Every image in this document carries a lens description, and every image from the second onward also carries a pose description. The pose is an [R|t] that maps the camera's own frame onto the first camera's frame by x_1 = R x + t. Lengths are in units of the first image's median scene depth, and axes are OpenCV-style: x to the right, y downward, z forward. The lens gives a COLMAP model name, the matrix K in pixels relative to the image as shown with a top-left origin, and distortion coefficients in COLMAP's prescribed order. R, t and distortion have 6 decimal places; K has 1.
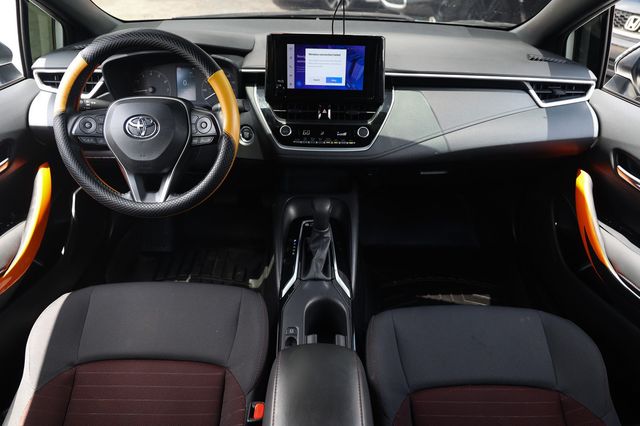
lens RADIAL K [[443.4, 0, 320.0], [0, 443.4, 213.0], [0, 0, 1]] dist [-0.102252, 0.074672]
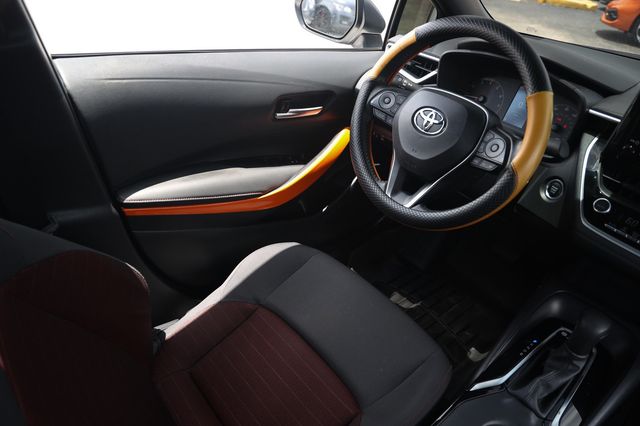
lens RADIAL K [[443.4, 0, 320.0], [0, 443.4, 213.0], [0, 0, 1]] dist [-0.102252, 0.074672]
pose [[0.634375, 0.461377, -0.620242, 0.077400], [-0.501910, 0.856065, 0.123451, -0.035870], [0.587925, 0.232992, 0.774635, 0.215100]]
